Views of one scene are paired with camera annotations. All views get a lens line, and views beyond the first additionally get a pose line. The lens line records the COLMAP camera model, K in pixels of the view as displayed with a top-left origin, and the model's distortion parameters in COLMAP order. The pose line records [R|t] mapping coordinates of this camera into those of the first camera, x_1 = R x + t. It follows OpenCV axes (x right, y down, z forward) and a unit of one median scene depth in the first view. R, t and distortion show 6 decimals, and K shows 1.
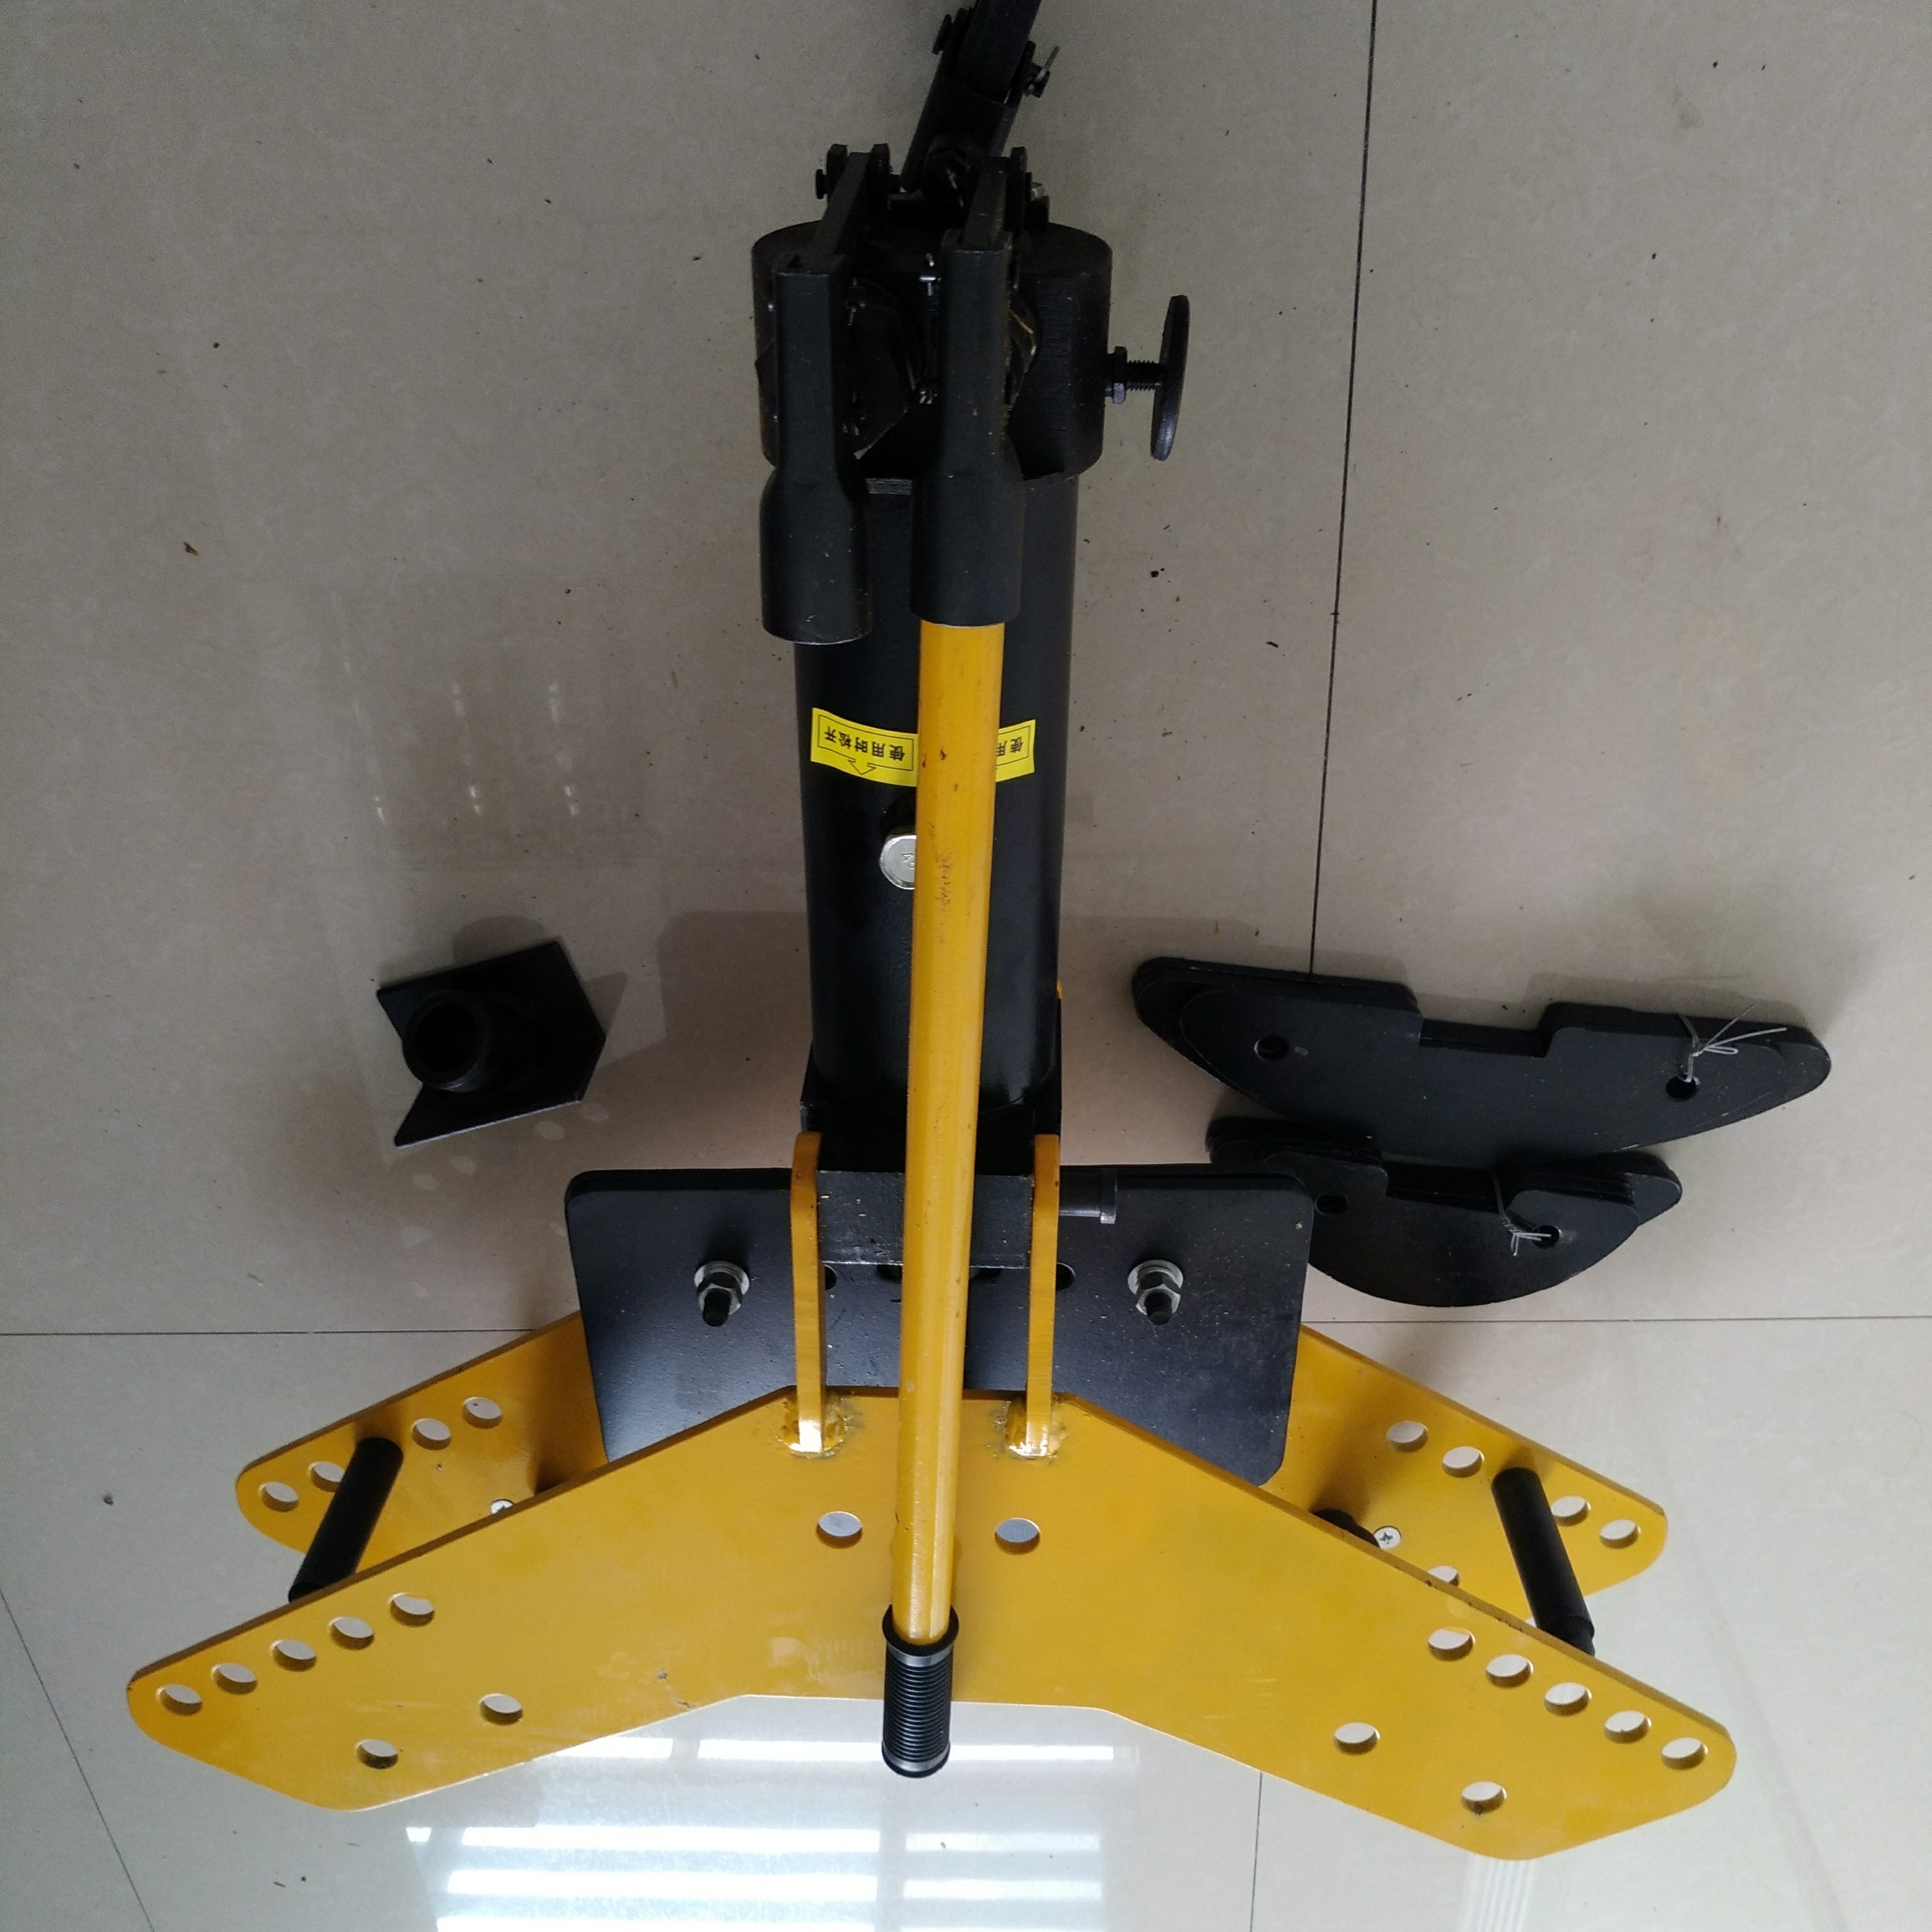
lens RADIAL K [[1870.7, 0, 966.7], [0, 1870.7, 964.1], [0, 0, 1]] dist [-0.047518, 0.000000]
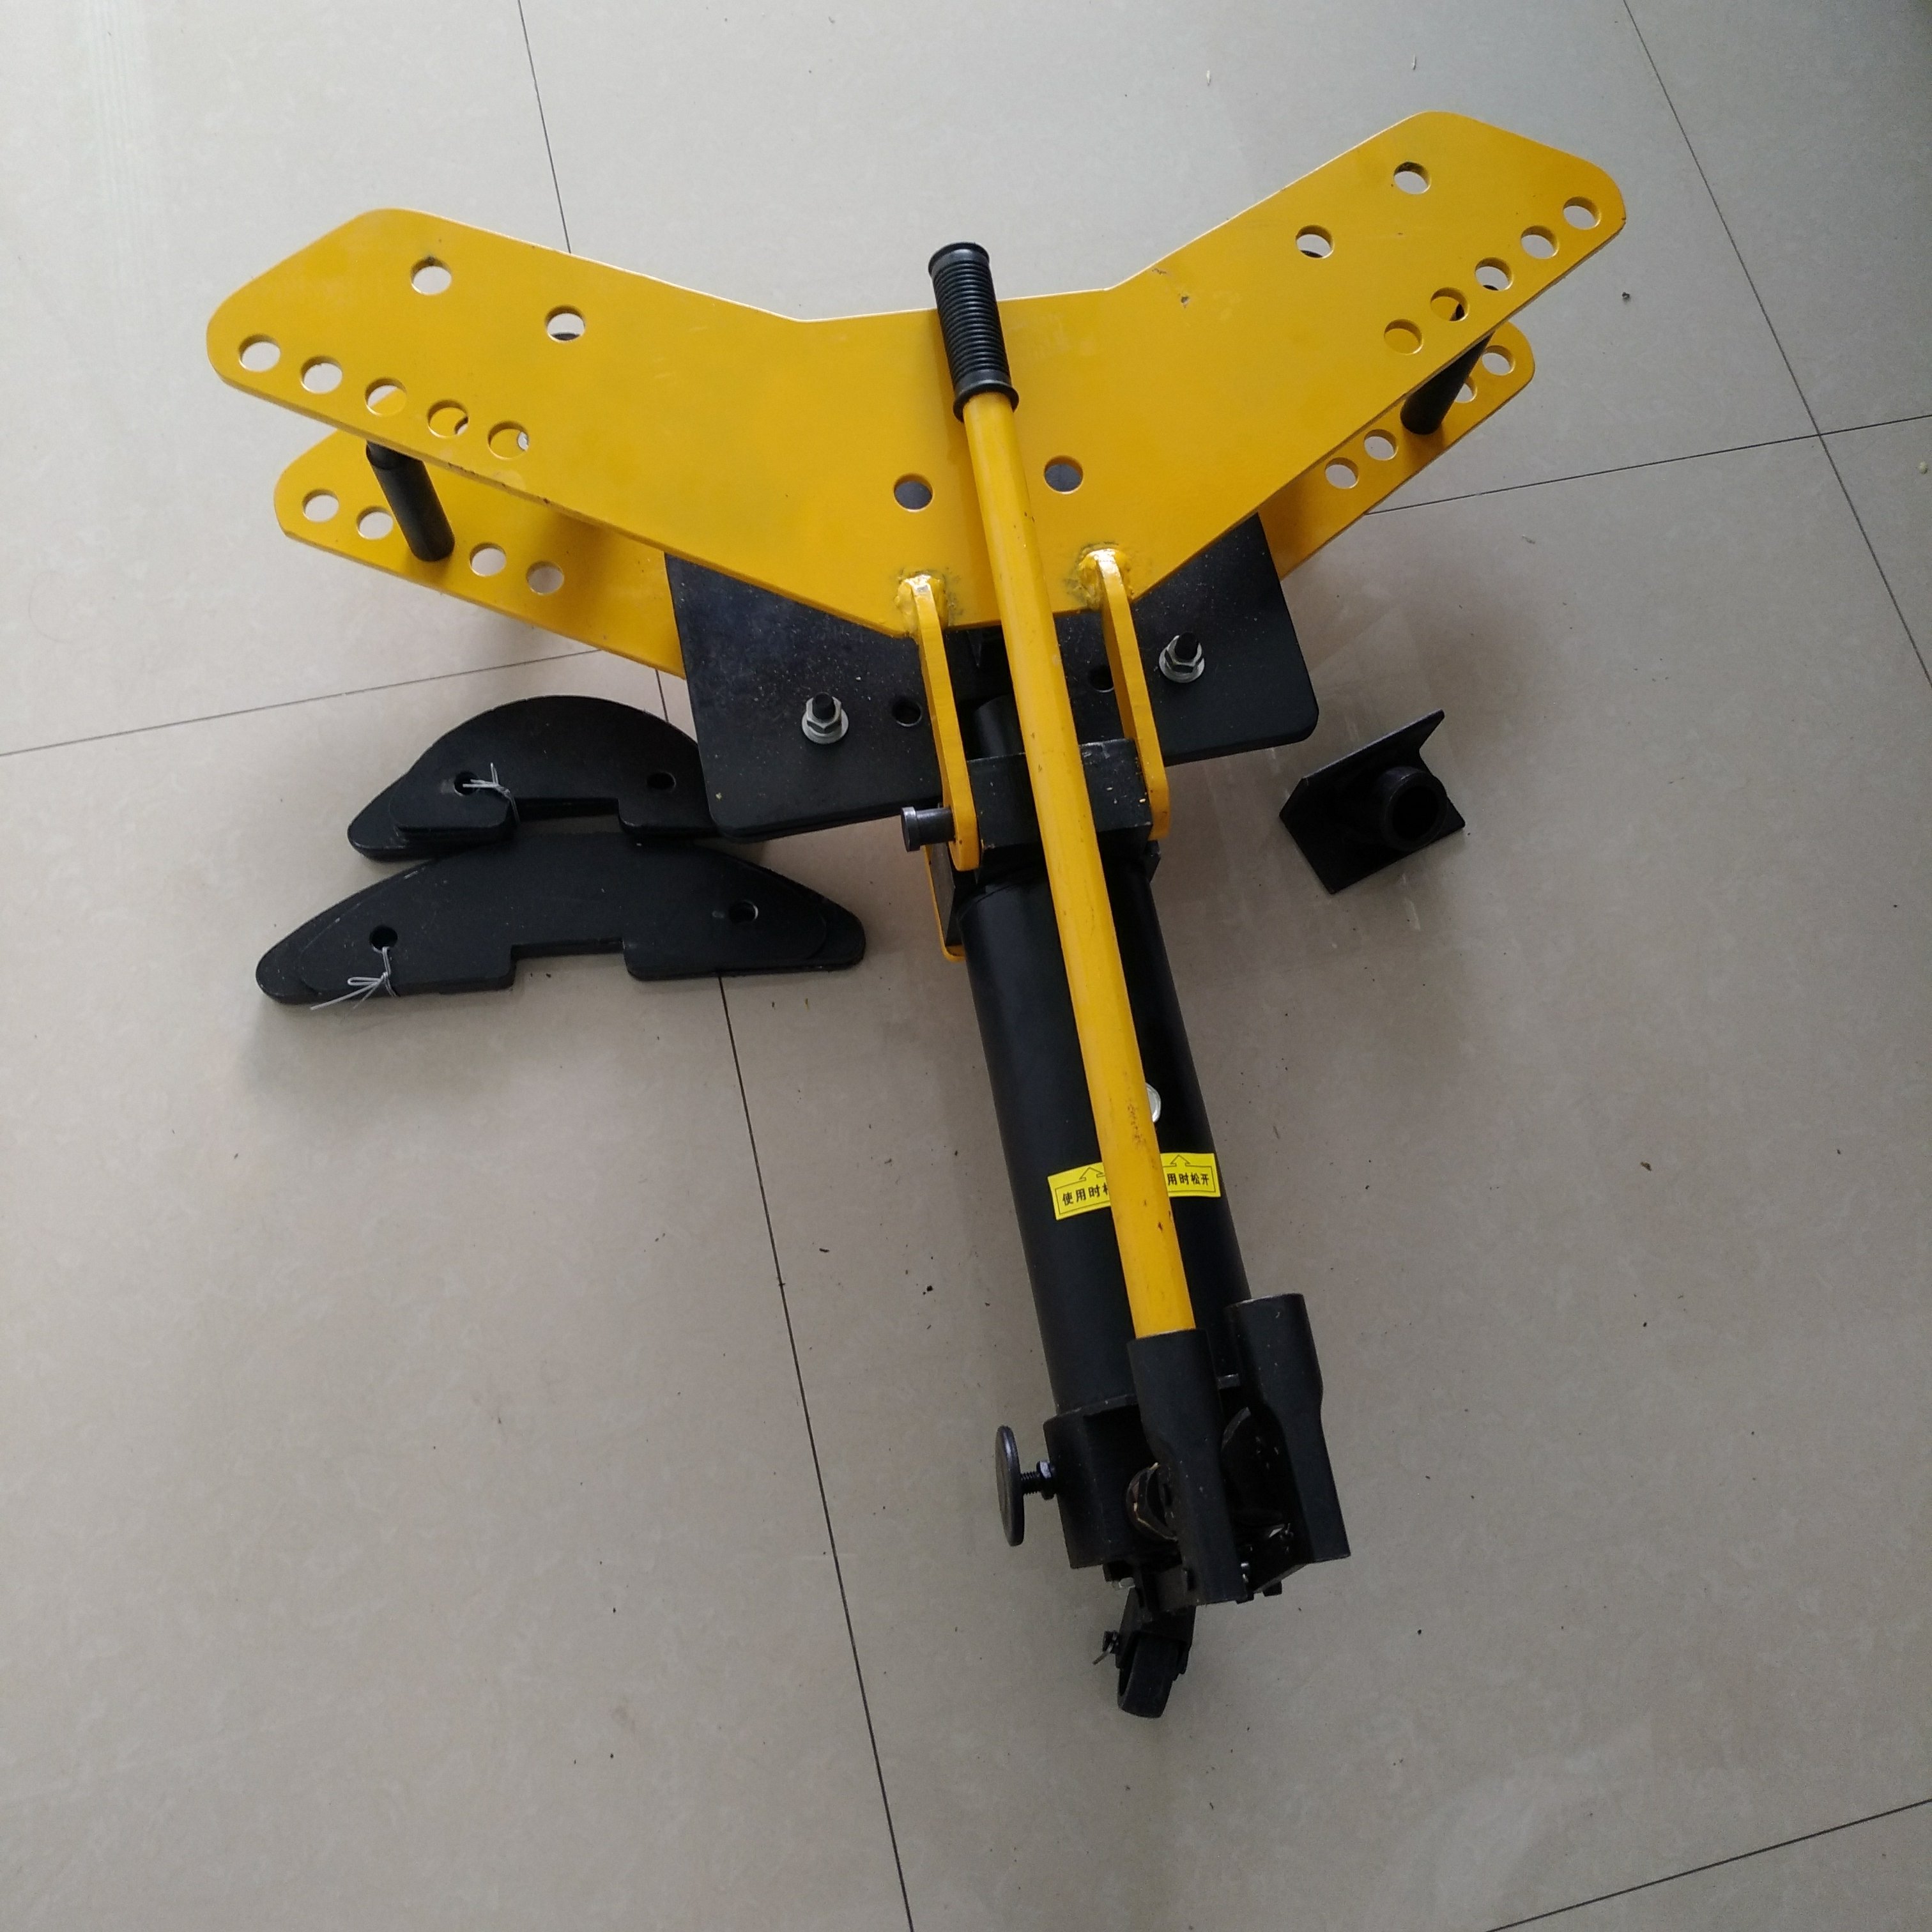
lens RADIAL K [[1870.7, 0, 951.9], [0, 1870.7, 956.5], [0, 0, 1]] dist [-0.047518, 0.000000]
pose [[-0.980472, 0.172847, -0.093796, 0.154977], [-0.148321, -0.963136, -0.224432, 0.273877], [-0.129131, -0.206138, 0.969965, -0.178957]]
